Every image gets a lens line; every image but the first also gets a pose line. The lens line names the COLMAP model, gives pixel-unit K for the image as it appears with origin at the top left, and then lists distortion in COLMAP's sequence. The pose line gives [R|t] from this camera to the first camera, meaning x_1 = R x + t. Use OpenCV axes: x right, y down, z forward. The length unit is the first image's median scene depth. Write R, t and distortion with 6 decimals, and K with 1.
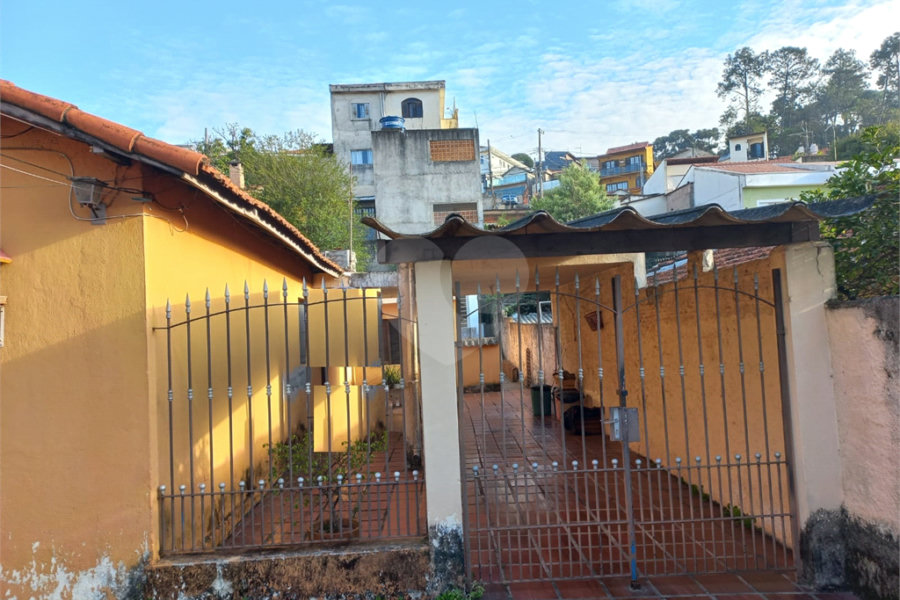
lens RADIAL K [[639.4, 0, 453.0], [0, 639.4, 310.4], [0, 0, 1]] dist [0.070656, -0.060385]
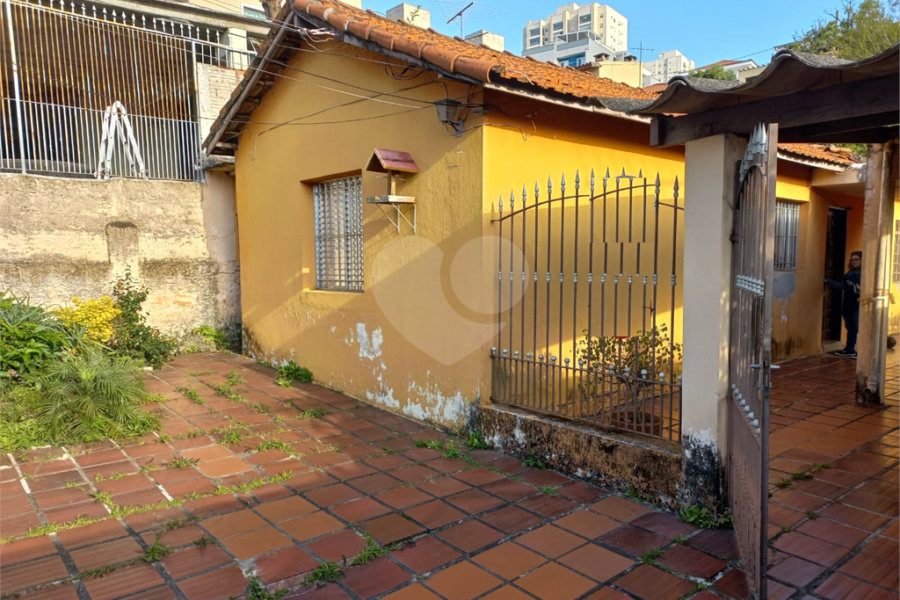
lens RADIAL K [[637.6, 0, 459.7], [0, 637.6, 312.4], [0, 0, 1]] dist [0.064830, -0.055736]
pose [[0.623763, 0.106387, -0.774339, 0.215320], [0.002674, 0.990397, 0.138226, 0.015954], [0.781609, -0.088291, 0.617488, 0.092890]]
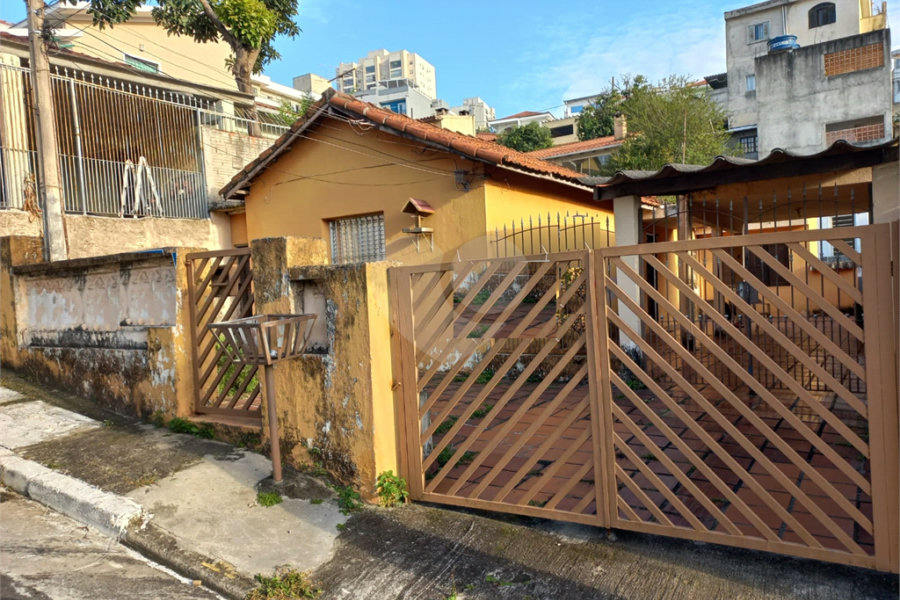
lens RADIAL K [[642.0, 0, 461.7], [0, 642.0, 311.0], [0, 0, 1]] dist [0.036051, -0.000817]
pose [[0.817752, 0.028667, -0.574856, 0.299845], [0.025723, 0.995941, 0.086258, 0.033075], [0.574995, -0.085324, 0.813696, -0.339492]]
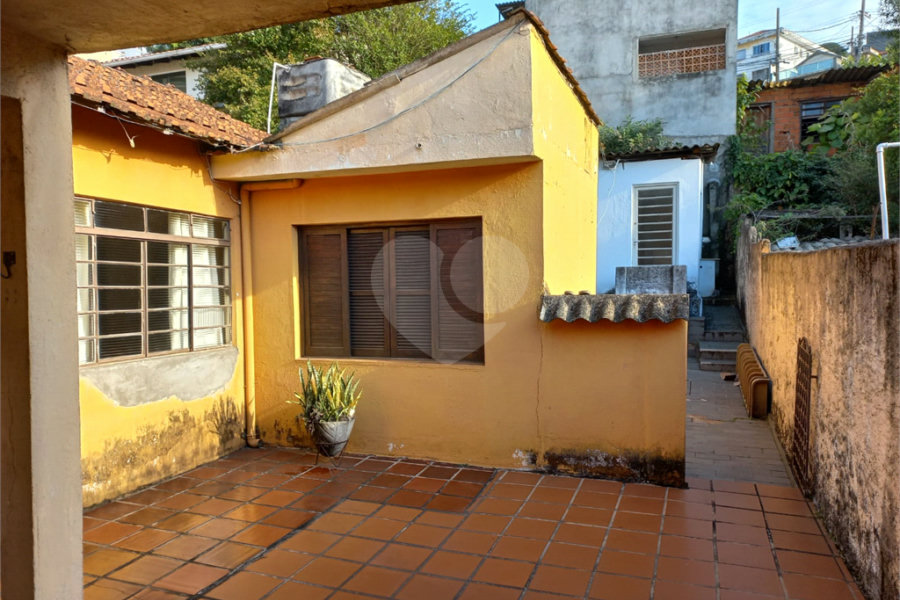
lens RADIAL K [[637.6, 0, 459.7], [0, 637.6, 312.4], [0, 0, 1]] dist [0.064830, -0.055736]
pose [[0.924931, 0.063689, -0.374761, 0.169036], [-0.025875, 0.994127, 0.105086, 0.045452], [0.379252, -0.087500, 0.921147, 1.383449]]
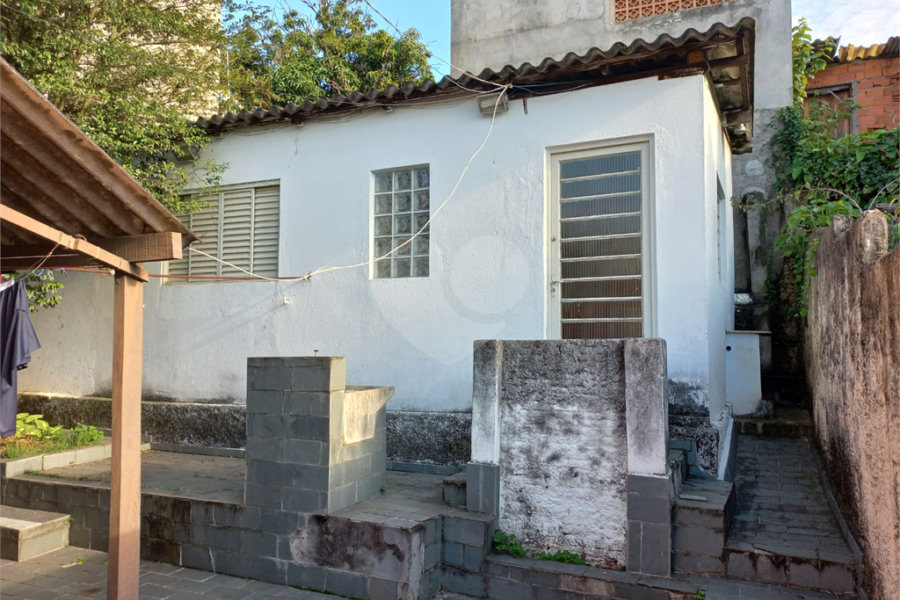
lens RADIAL K [[648.7, 0, 460.8], [0, 648.7, 304.2], [0, 0, 1]] dist [0.045034, -0.002333]
pose [[0.896166, 0.025363, -0.442993, 0.173526], [-0.042933, 0.998637, -0.029675, 0.070579], [0.441636, 0.045613, 0.896034, 2.288246]]
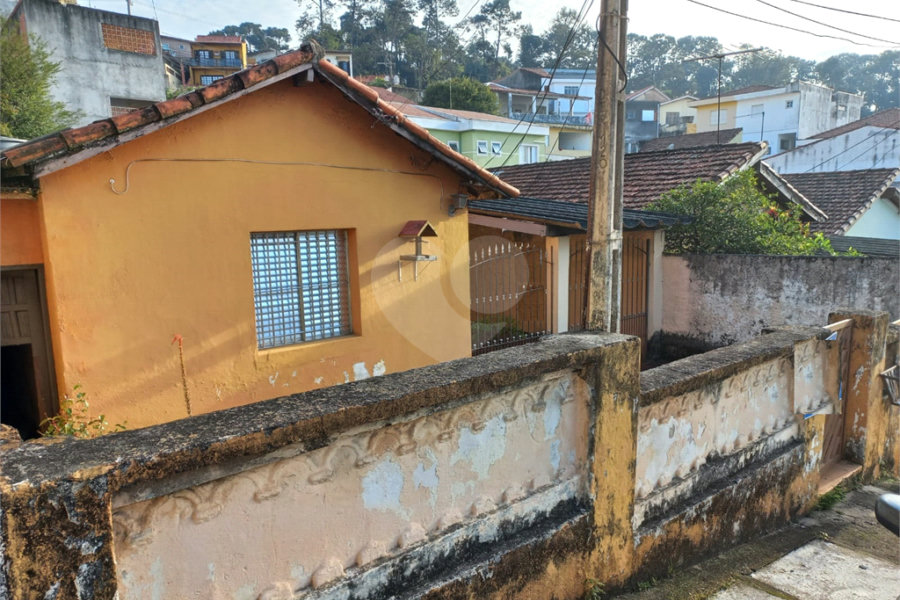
lens RADIAL K [[644.5, 0, 449.9], [0, 644.5, 310.7], [0, 0, 1]] dist [0.048965, -0.007865]
pose [[0.787468, -0.061097, 0.613320, -0.822640], [-0.037449, 0.988494, 0.146553, -0.064001], [-0.615217, -0.138374, 0.776119, -0.251280]]
